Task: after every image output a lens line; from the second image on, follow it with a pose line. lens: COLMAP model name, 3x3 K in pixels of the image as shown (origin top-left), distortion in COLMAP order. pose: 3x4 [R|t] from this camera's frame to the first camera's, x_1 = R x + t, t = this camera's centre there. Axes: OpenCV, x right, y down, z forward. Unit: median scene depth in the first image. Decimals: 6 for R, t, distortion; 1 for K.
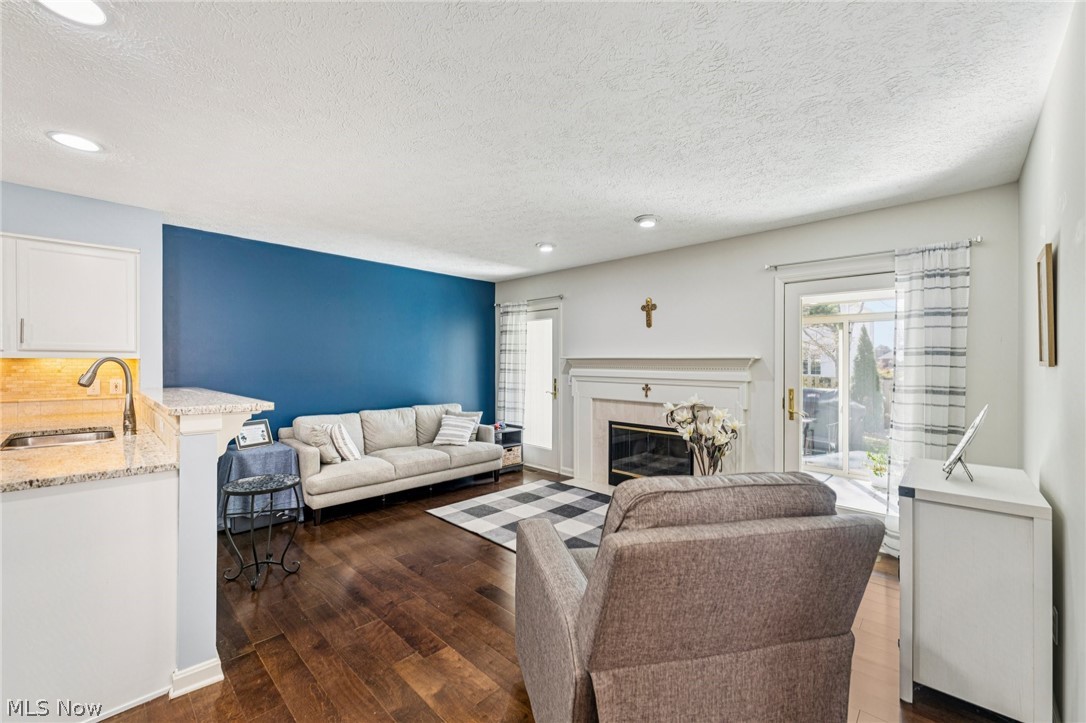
lens RADIAL K [[425.8, 0, 538.9], [0, 425.8, 371.9], [0, 0, 1]] dist [-0.000736, -0.000070]
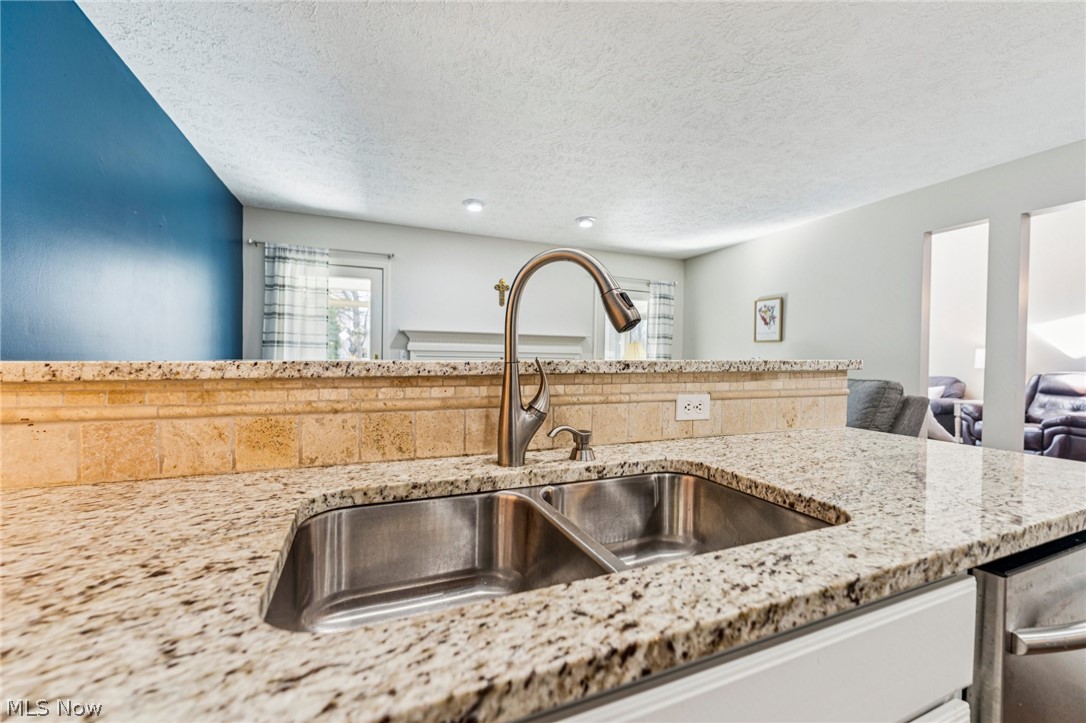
lens RADIAL K [[431.4, 0, 540.6], [0, 431.4, 364.4], [0, 0, 1]] dist [-0.000952, -0.000194]
pose [[0.399397, -0.017838, 0.916604, -0.719266], [0.007879, 0.999841, 0.016024, 0.028530], [-0.916744, 0.000822, 0.399474, 0.467020]]
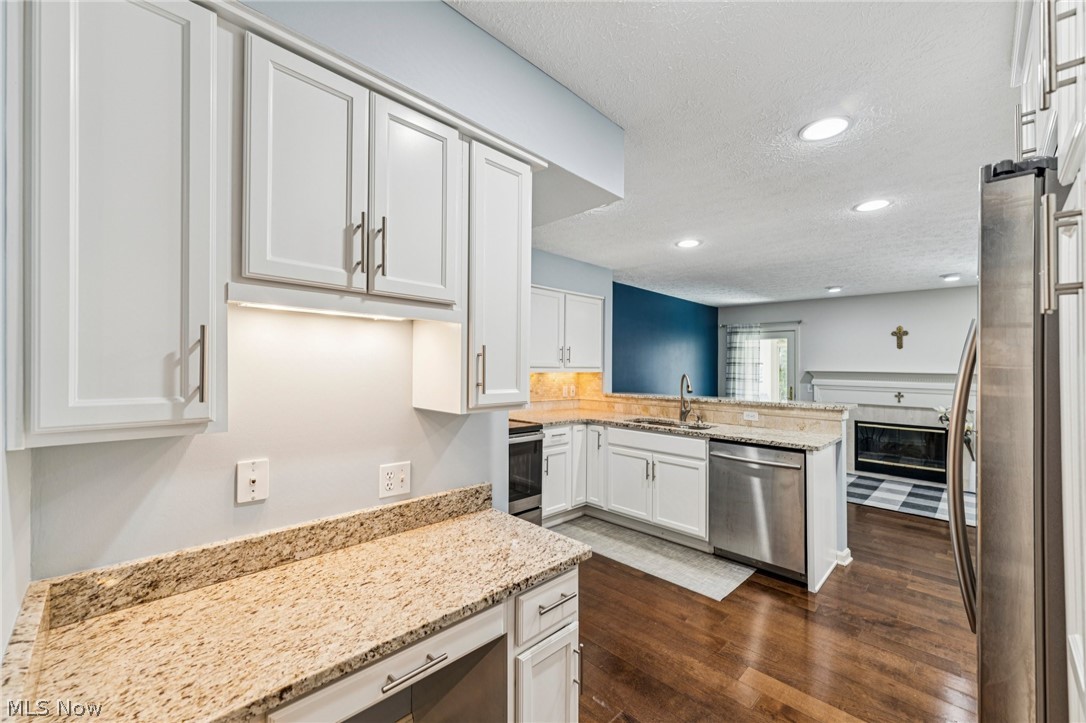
lens RADIAL K [[431.4, 0, 540.6], [0, 431.4, 364.4], [0, 0, 1]] dist [-0.000952, -0.000194]
pose [[0.999819, 0.007854, -0.017301, -0.818278], [-0.008310, 0.999615, -0.026467, -0.012686], [0.017086, 0.026606, 0.999500, -0.336002]]
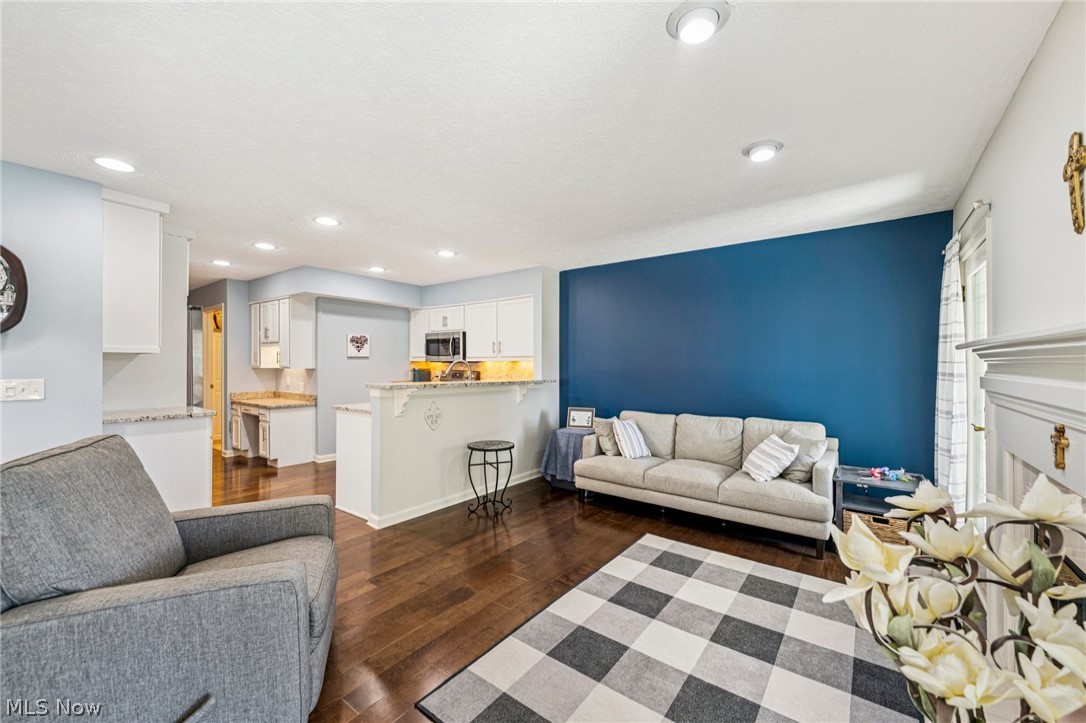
lens RADIAL K [[431.4, 0, 540.6], [0, 431.4, 364.4], [0, 0, 1]] dist [-0.000952, -0.000194]
pose [[0.125993, -0.001673, -0.992030, 0.508374], [-0.017790, 0.999834, -0.003946, -0.007725], [0.991872, 0.018145, 0.125943, 0.594371]]
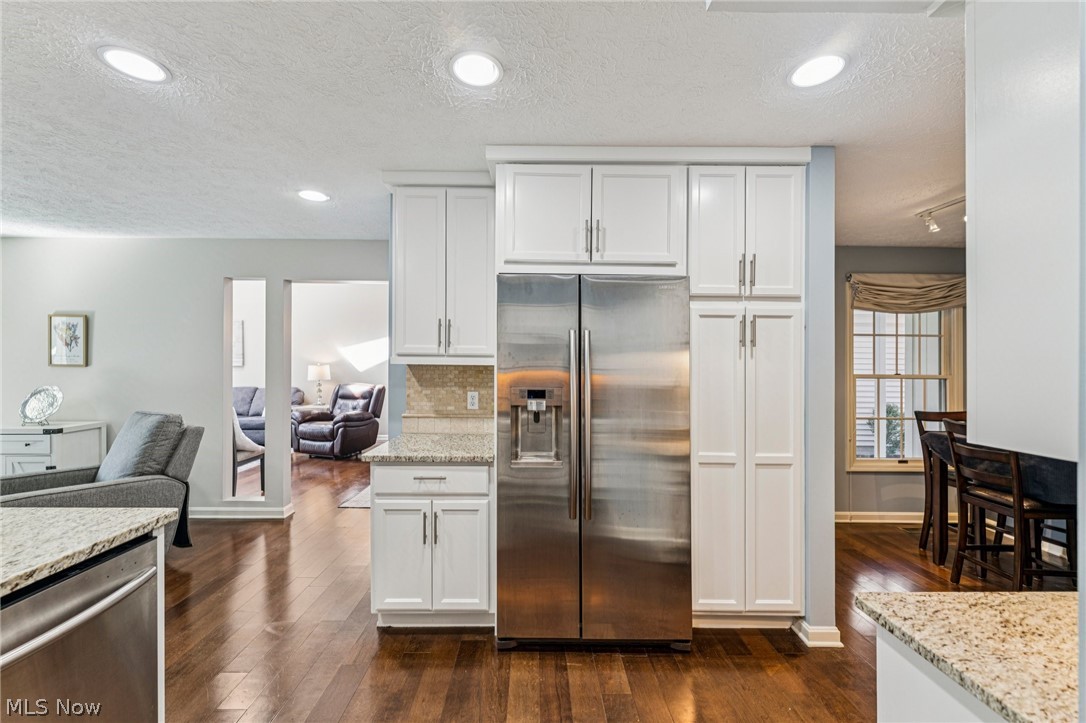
lens RADIAL K [[431.4, 0, 540.6], [0, 431.4, 364.4], [0, 0, 1]] dist [-0.000952, -0.000194]
pose [[-0.704214, -0.013643, 0.709857, -0.833554], [0.000489, 0.999806, 0.019701, -0.025355], [-0.709988, 0.014221, -0.704070, 0.315606]]
